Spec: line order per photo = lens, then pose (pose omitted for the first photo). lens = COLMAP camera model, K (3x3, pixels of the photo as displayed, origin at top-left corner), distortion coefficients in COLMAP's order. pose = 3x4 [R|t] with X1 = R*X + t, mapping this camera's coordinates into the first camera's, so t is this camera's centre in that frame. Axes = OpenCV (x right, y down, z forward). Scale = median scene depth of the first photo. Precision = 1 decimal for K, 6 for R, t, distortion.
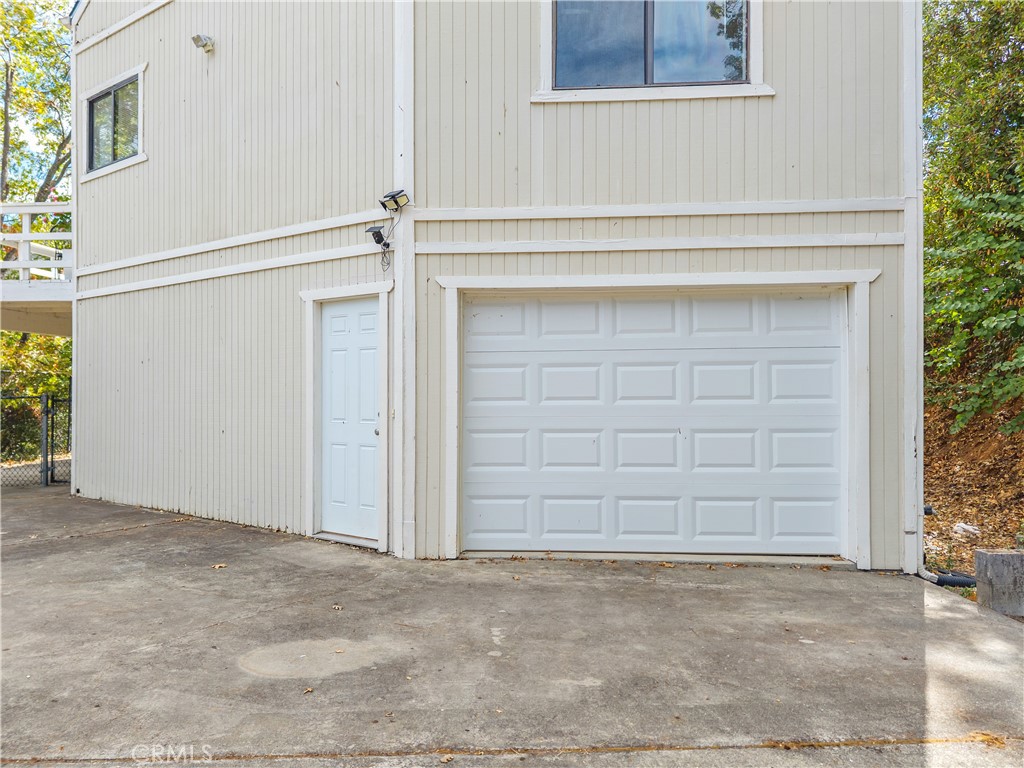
lens RADIAL K [[690.8, 0, 511.4], [0, 690.8, 389.0], [0, 0, 1]] dist [0.060560, -0.079990]
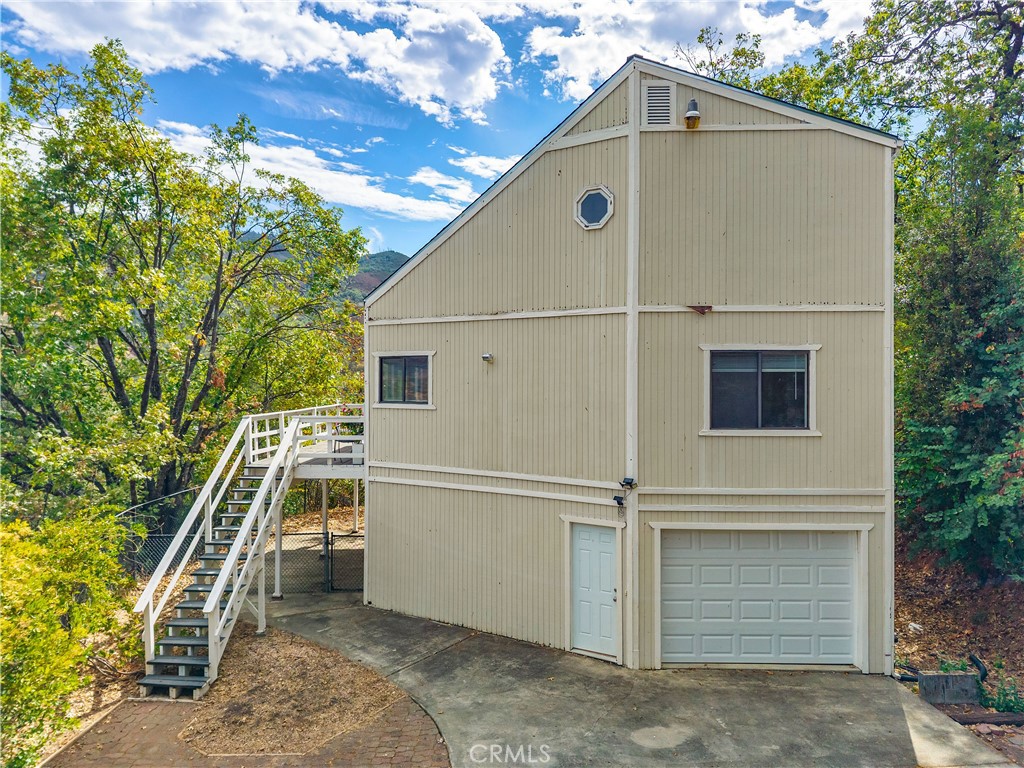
lens RADIAL K [[690.6, 0, 513.7], [0, 690.6, 381.2], [0, 0, 1]] dist [0.066989, -0.082630]
pose [[0.998618, 0.003591, 0.052426, -0.578316], [-0.003661, 0.999993, 0.001242, -0.546469], [-0.052421, -0.001433, 0.998624, -0.901436]]
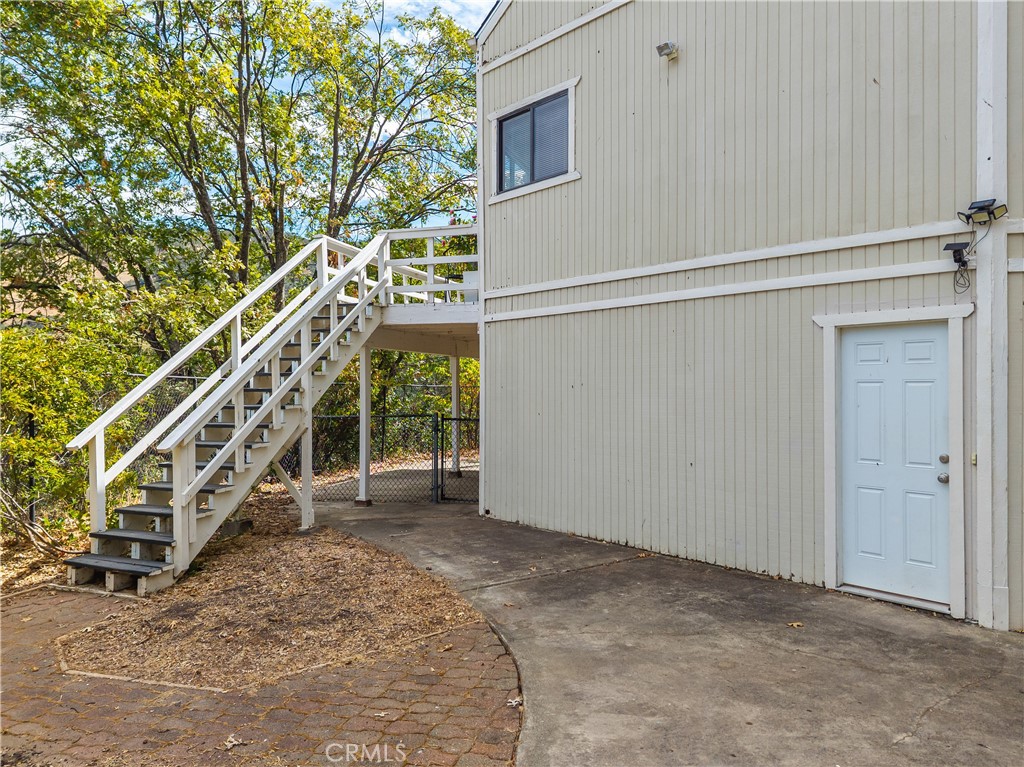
lens RADIAL K [[748.2, 0, 508.3], [0, 748.2, 390.6], [0, 0, 1]] dist [0.049482, -0.055305]
pose [[0.967797, -0.000337, -0.251733, -0.487677], [0.002638, 0.999958, 0.008803, -0.058764], [0.251720, -0.009183, 0.967757, -0.050908]]
